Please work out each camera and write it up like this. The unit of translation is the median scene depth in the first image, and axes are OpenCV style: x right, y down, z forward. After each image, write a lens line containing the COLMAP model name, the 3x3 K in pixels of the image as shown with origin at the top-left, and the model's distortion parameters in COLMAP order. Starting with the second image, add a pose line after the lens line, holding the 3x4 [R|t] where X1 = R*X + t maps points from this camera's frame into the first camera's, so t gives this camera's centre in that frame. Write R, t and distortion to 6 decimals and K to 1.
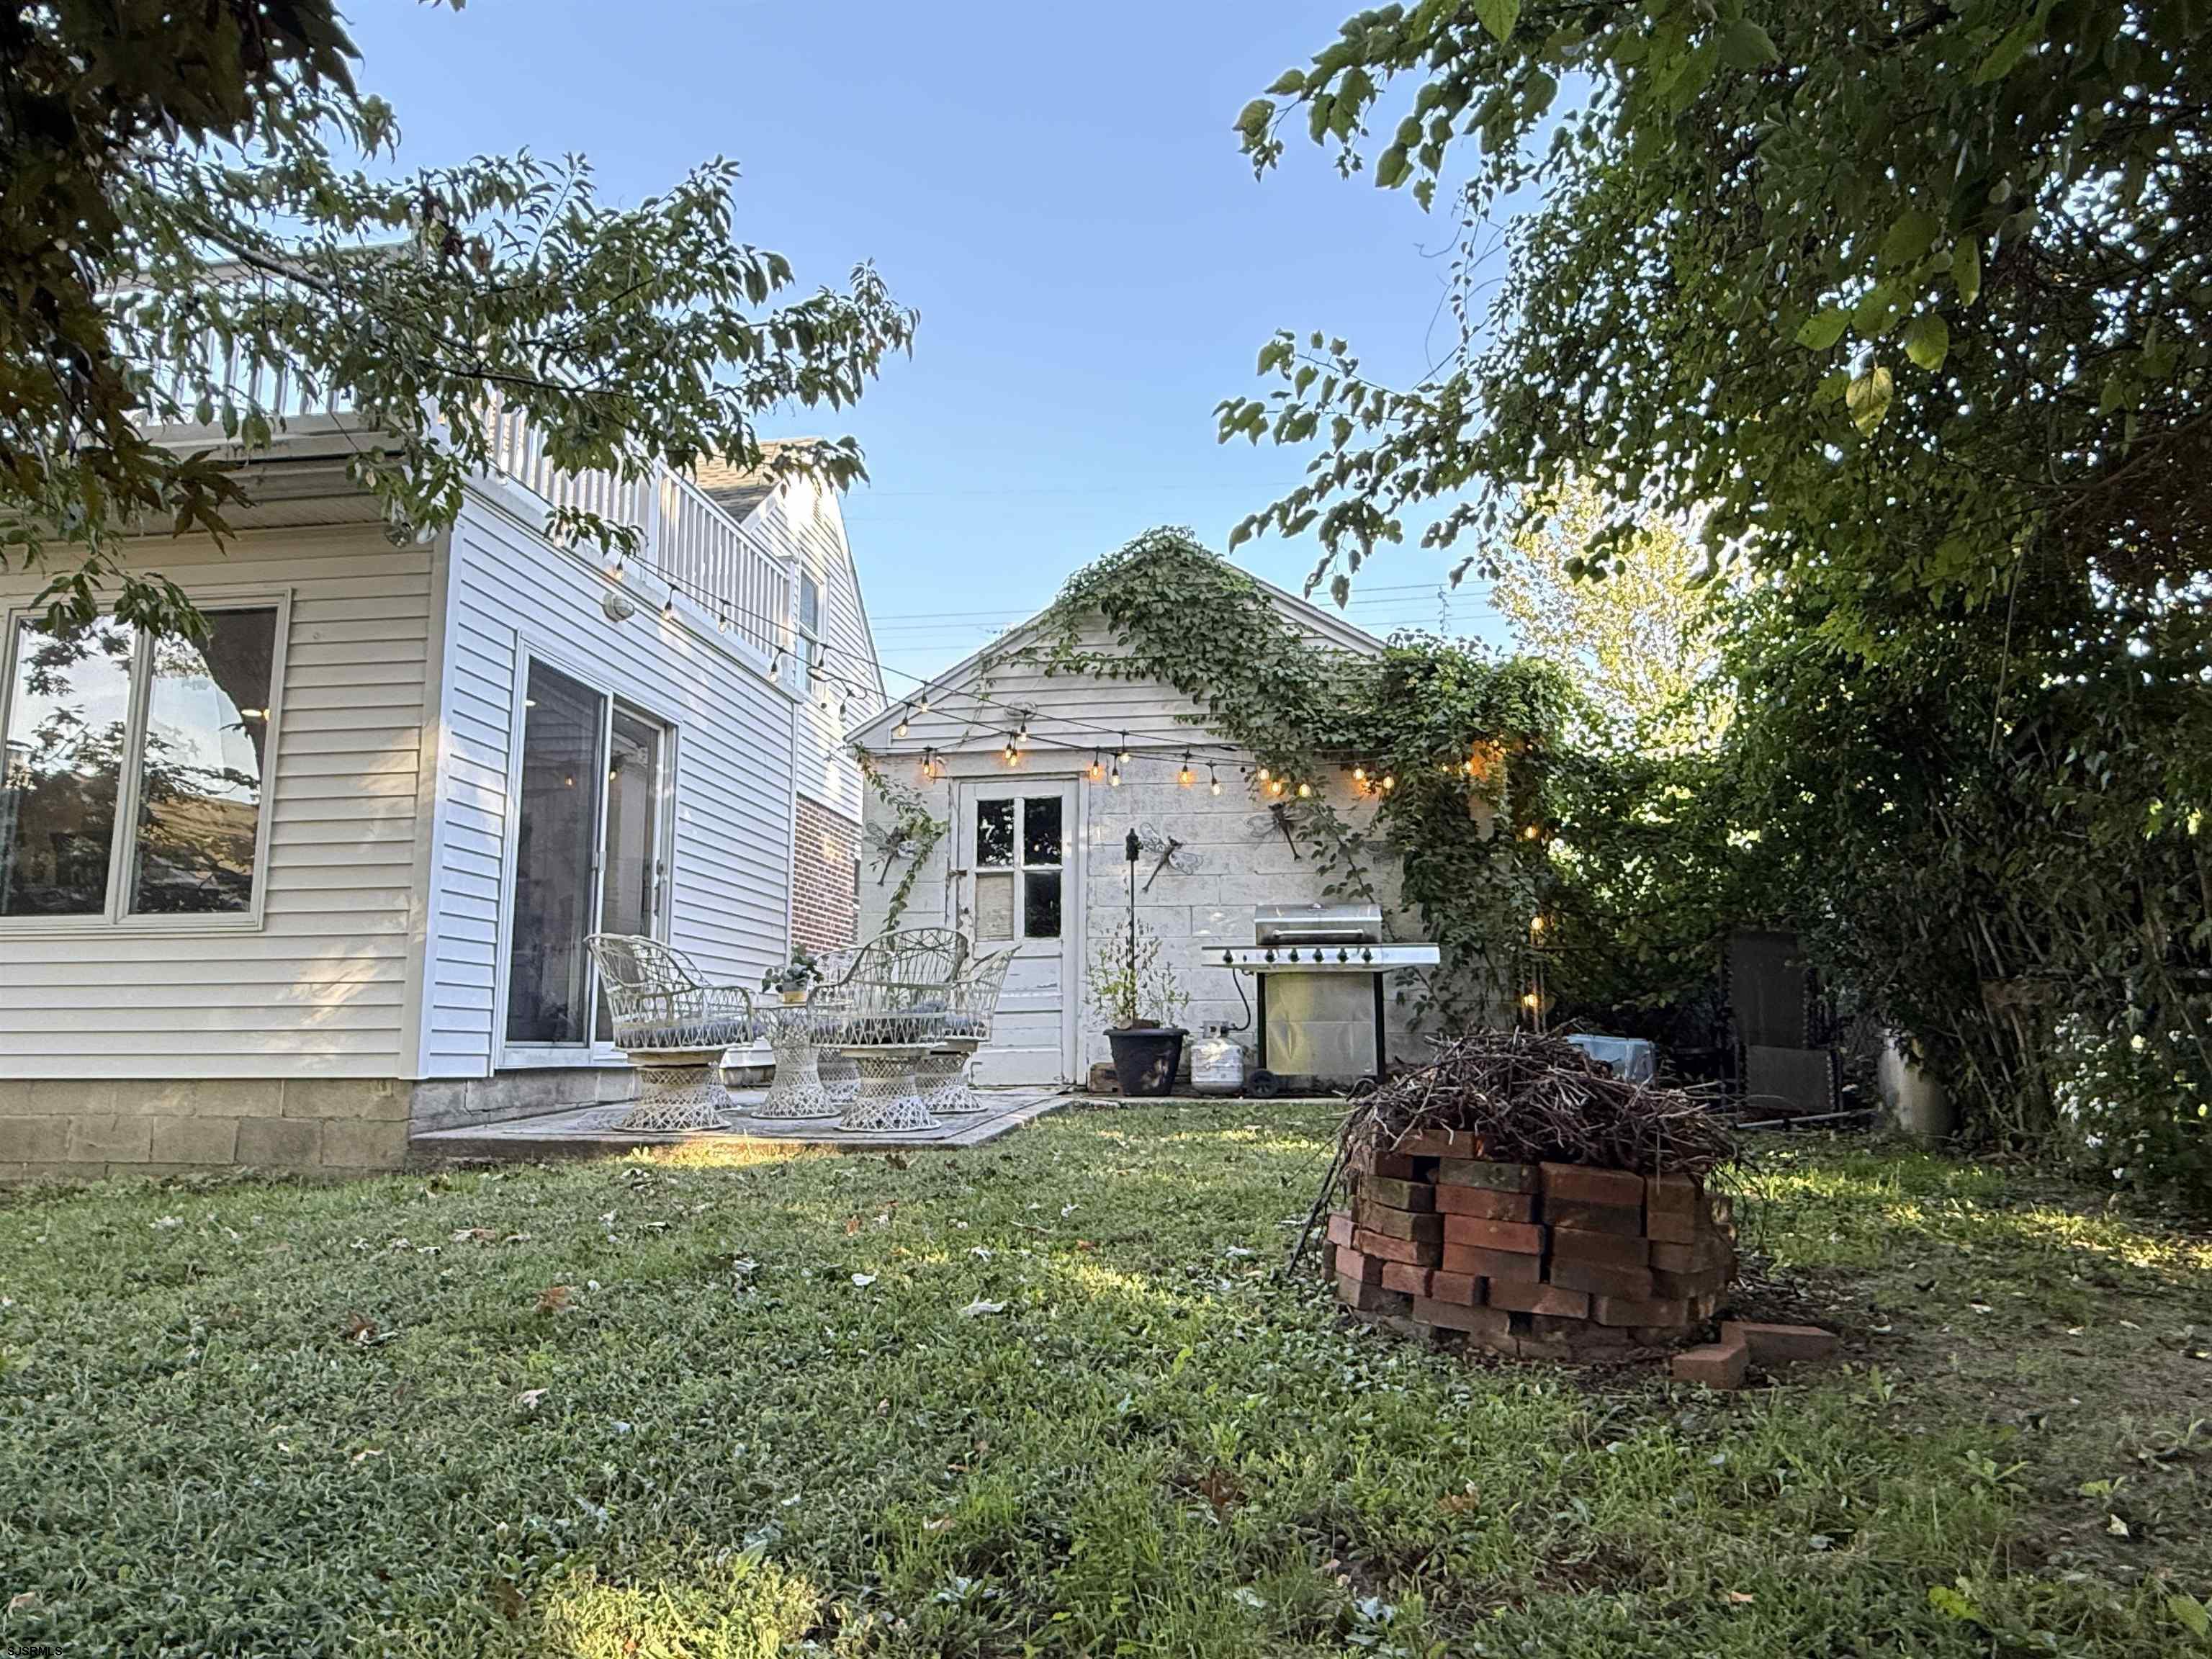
lens RADIAL K [[1399.0, 0, 1096.6], [0, 1399.0, 829.3], [0, 0, 1]] dist [-0.001190, -0.001790]
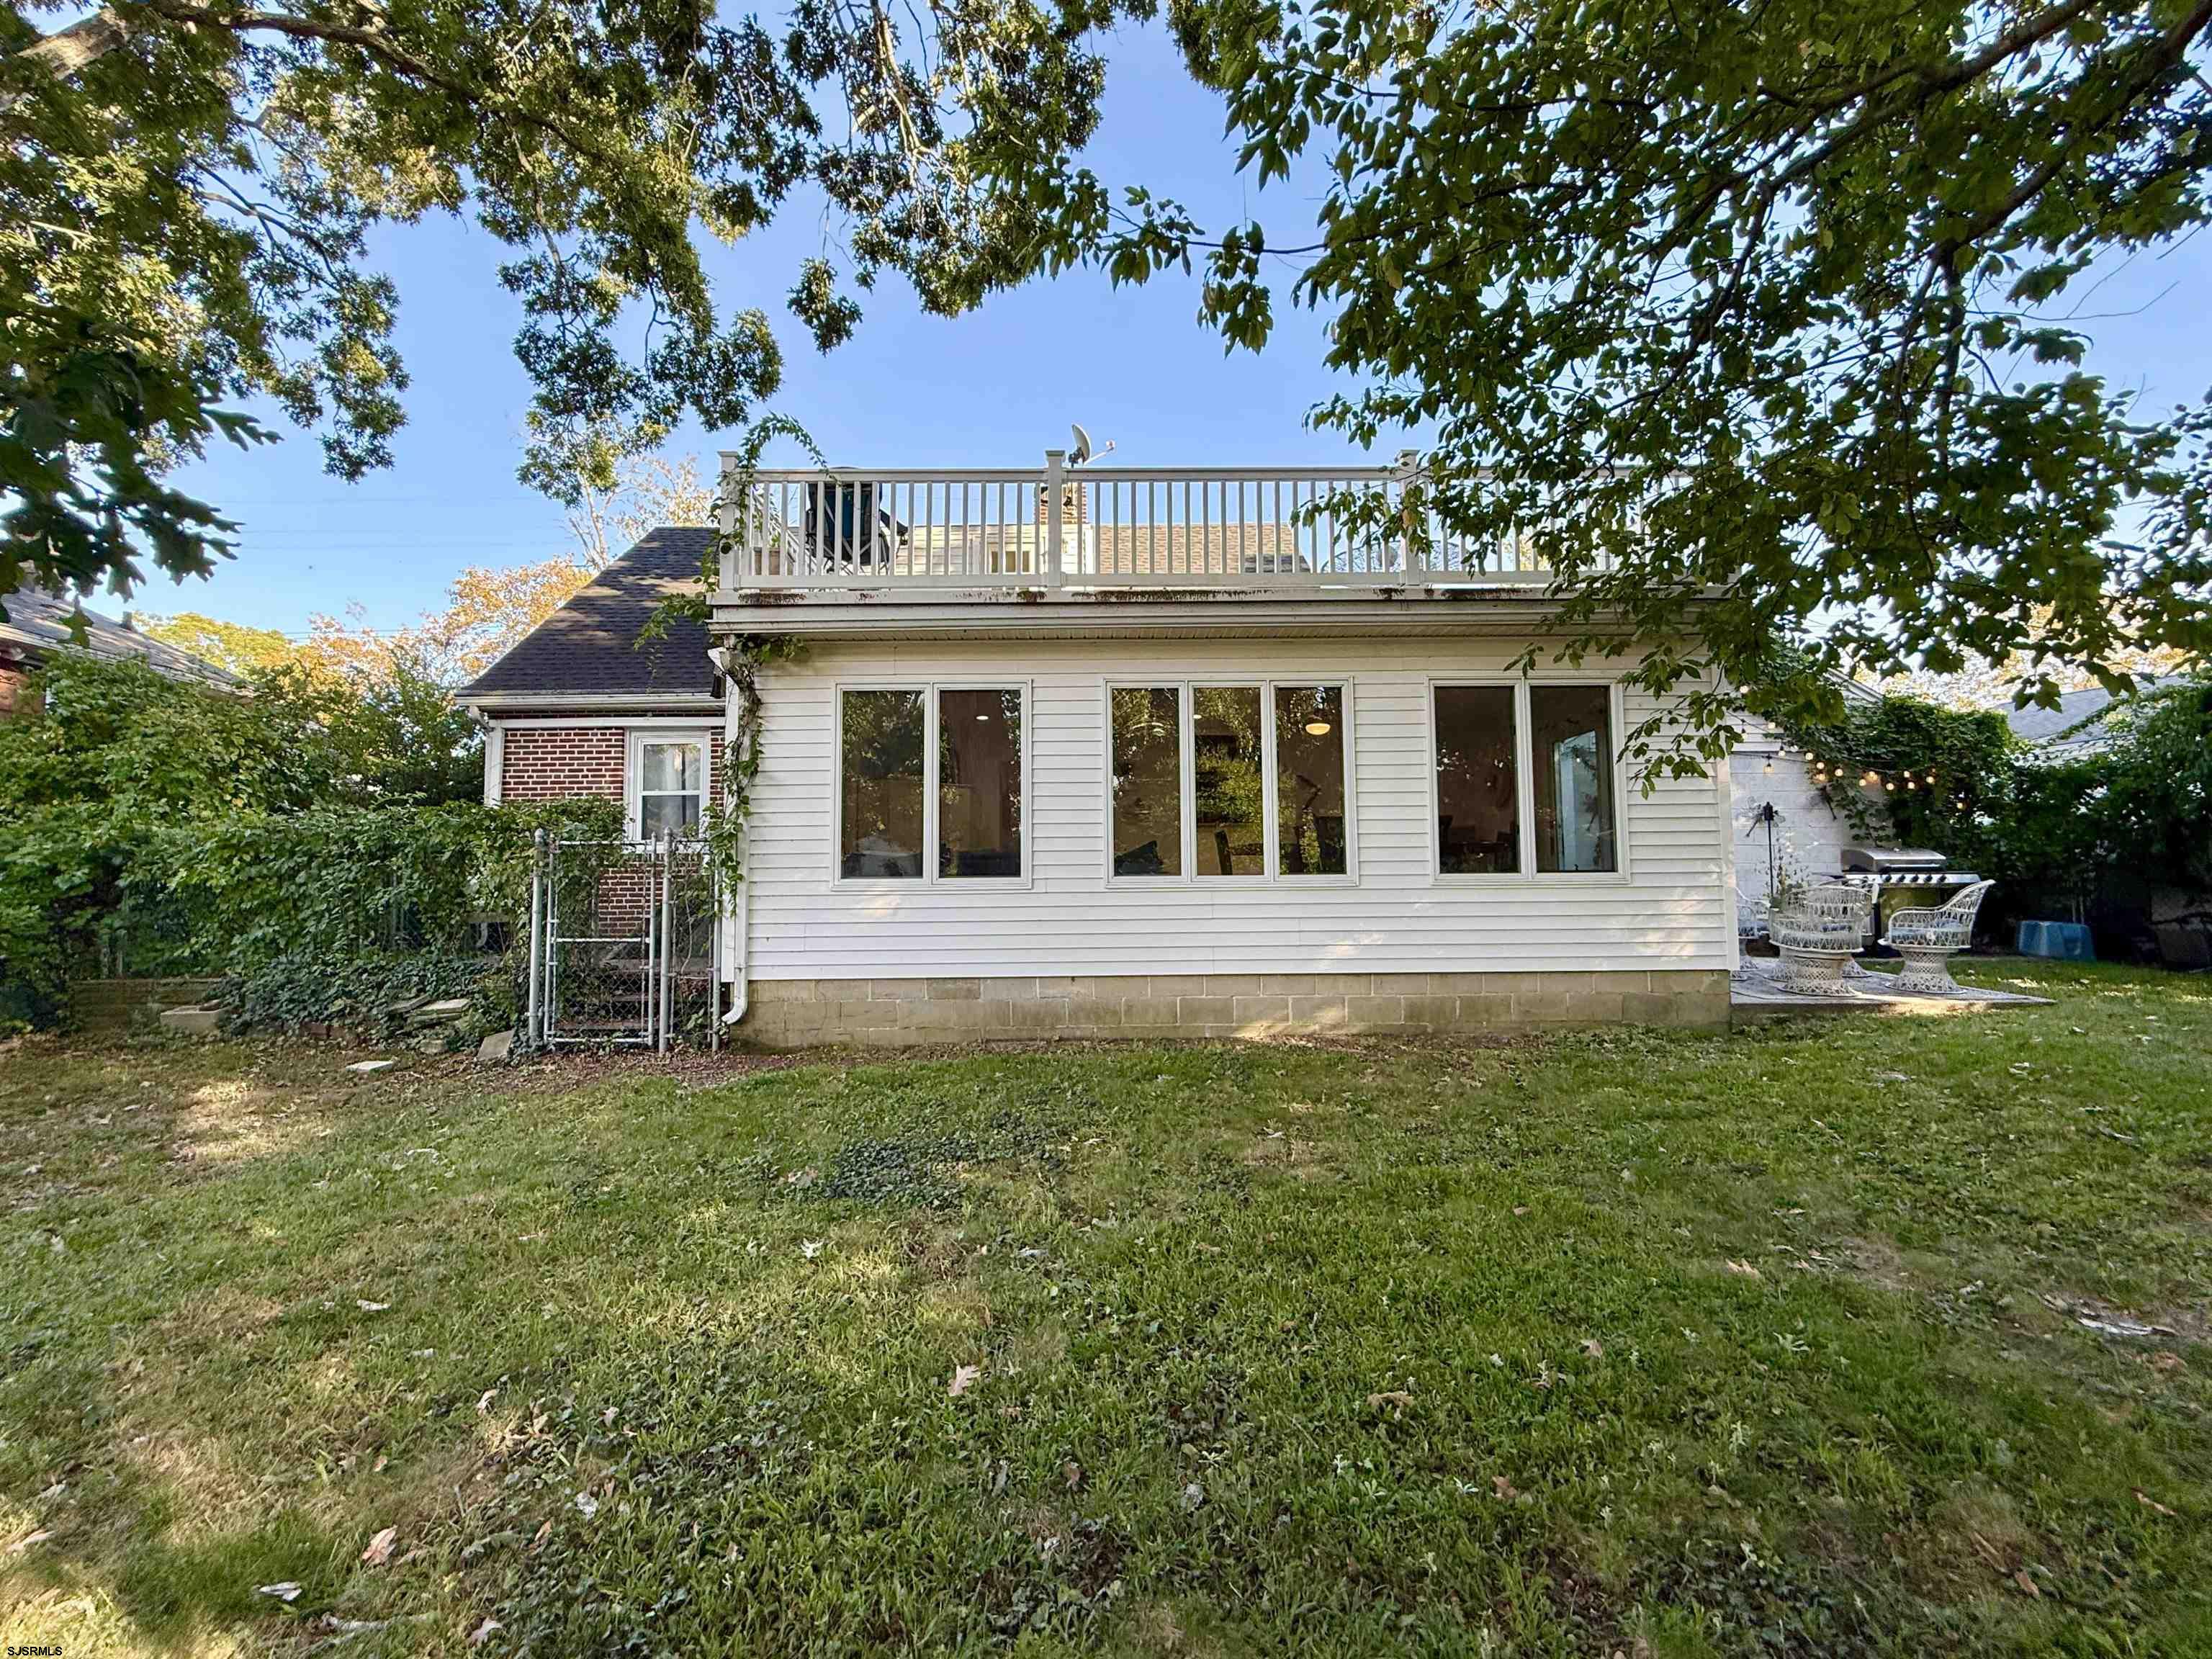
lens RADIAL K [[879.3, 0, 1098.0], [0, 879.3, 827.8], [0, 0, 1]] dist [0.000355, -0.000582]
pose [[0.990581, 0.007035, 0.136748, -0.916834], [-0.020688, 0.994904, 0.098685, -0.056791], [-0.135357, -0.100584, 0.985678, 0.034647]]
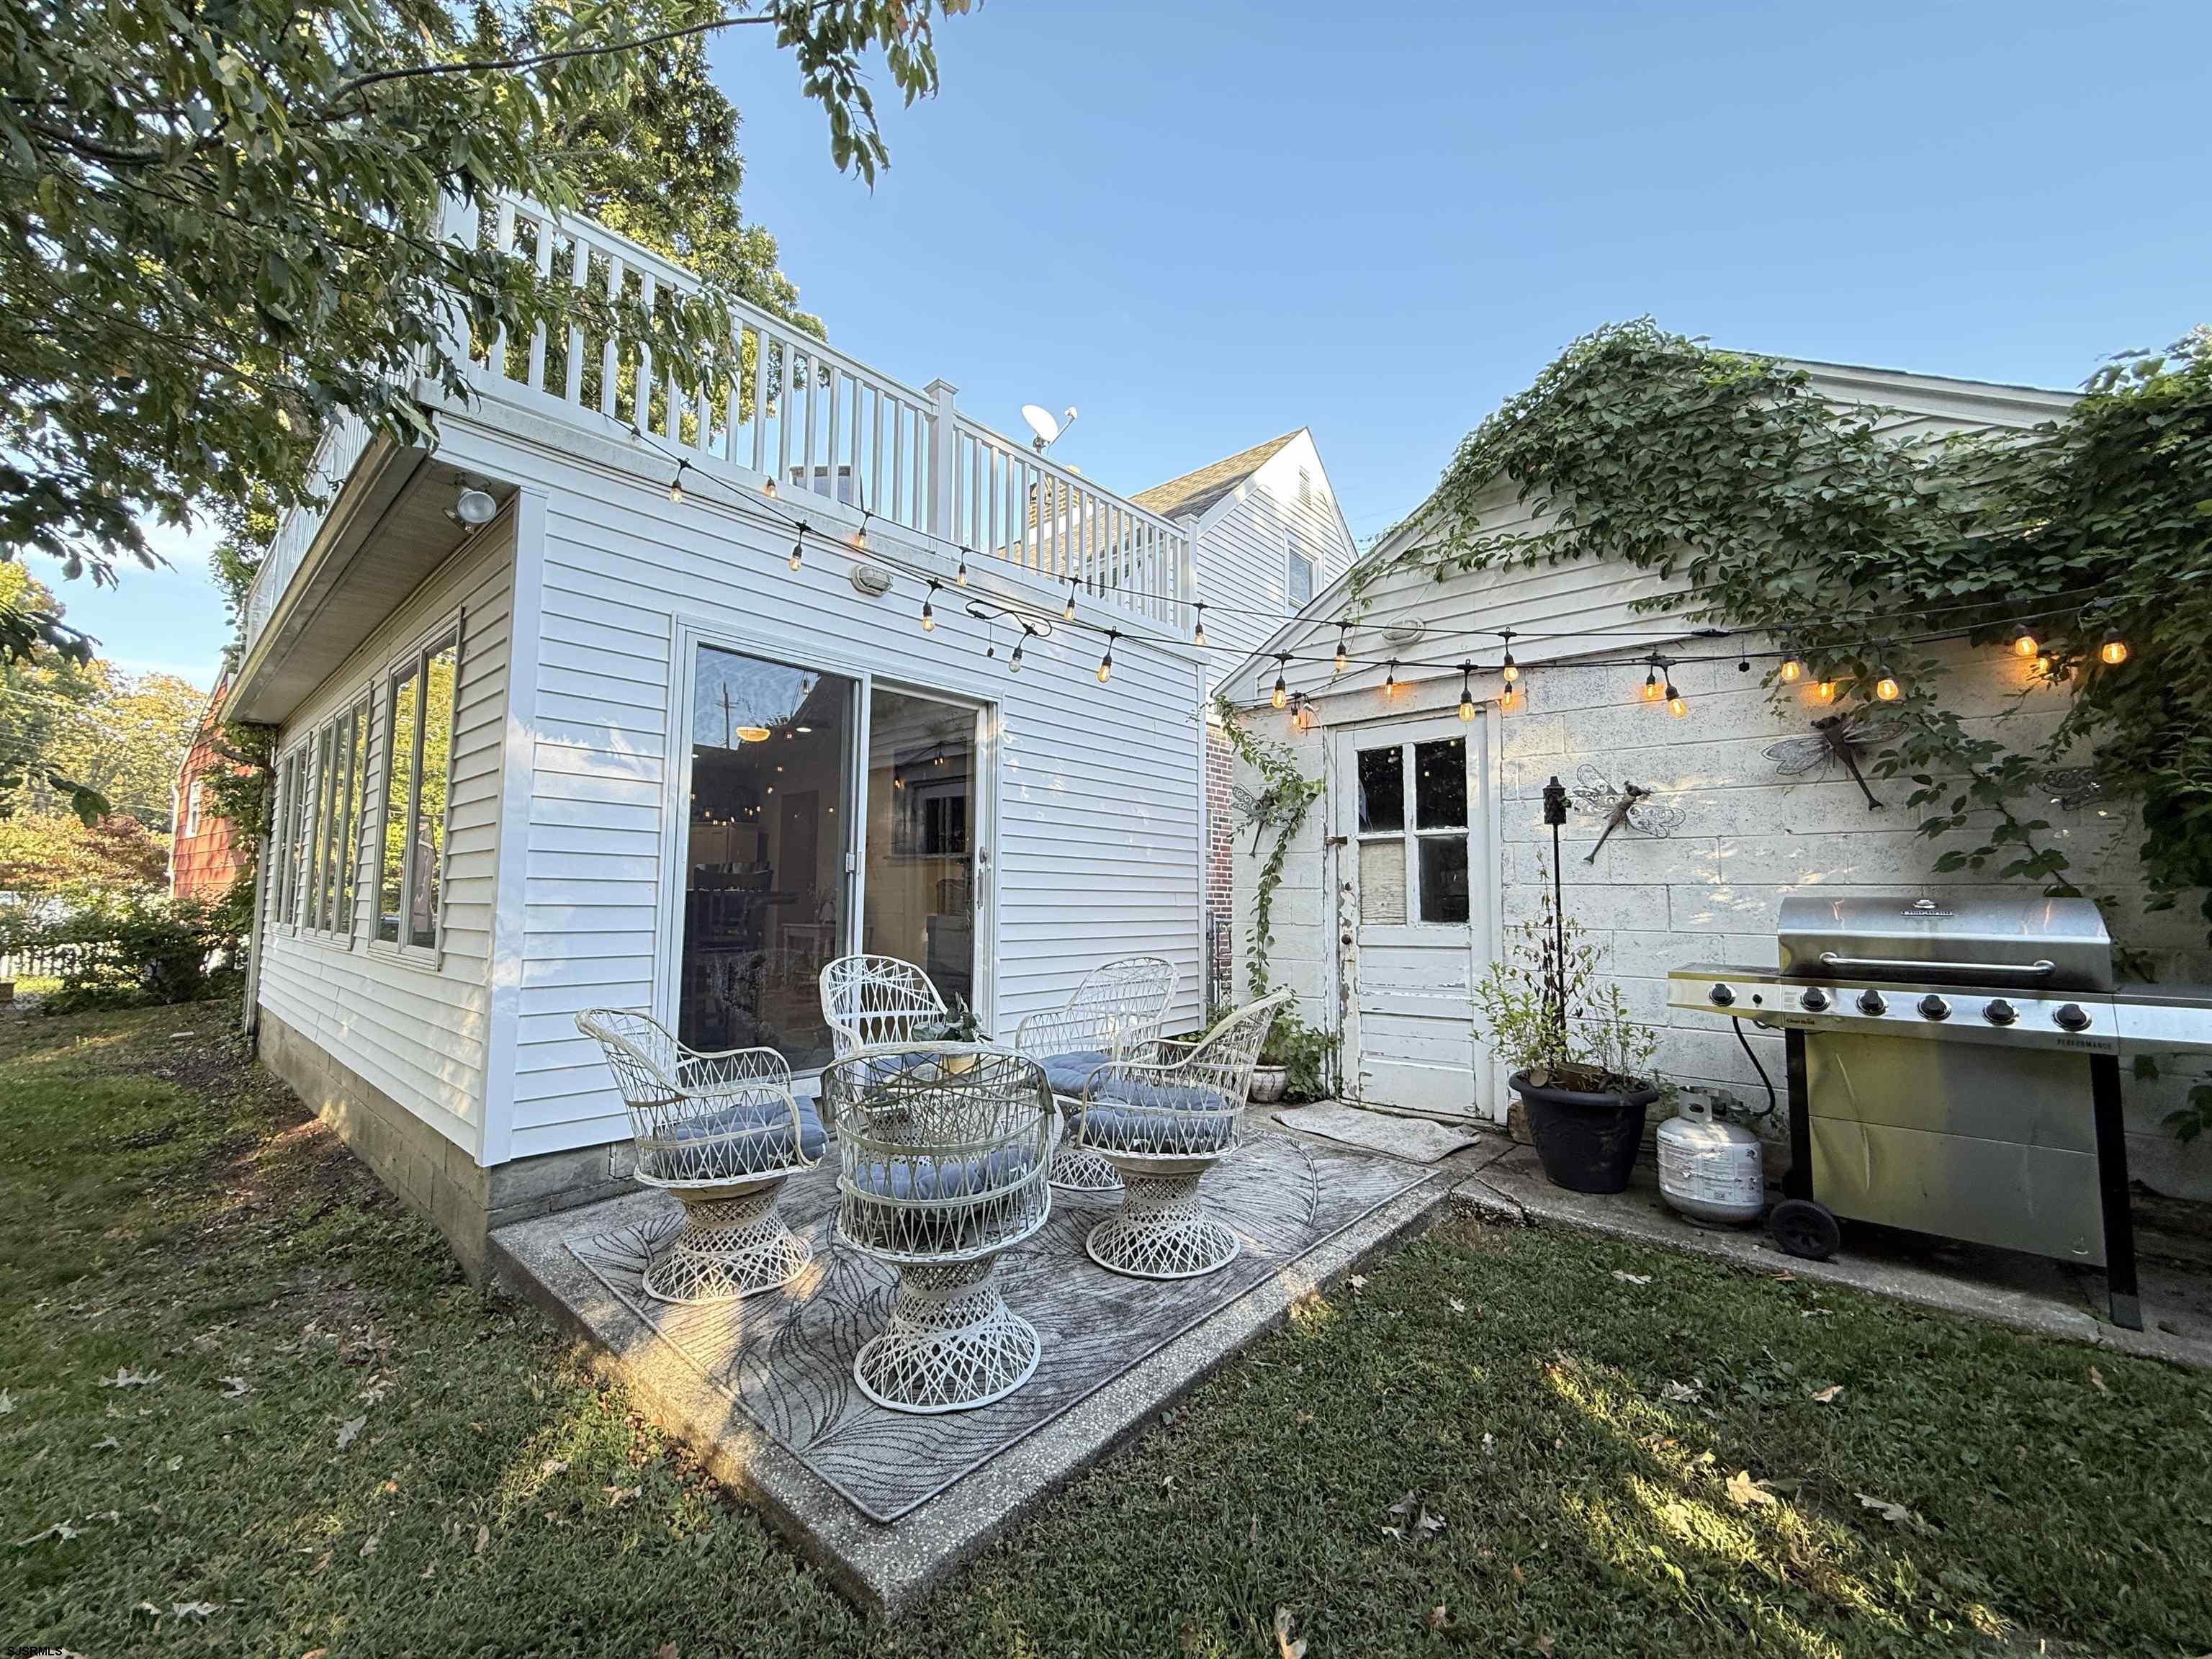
lens RADIAL K [[879.3, 0, 1098.0], [0, 879.3, 827.8], [0, 0, 1]] dist [0.000355, -0.000582]
pose [[0.832242, -0.035567, -0.553270, 0.074467], [0.074981, 0.995992, 0.048761, -0.012996], [0.549318, -0.082066, 0.831574, 0.503872]]
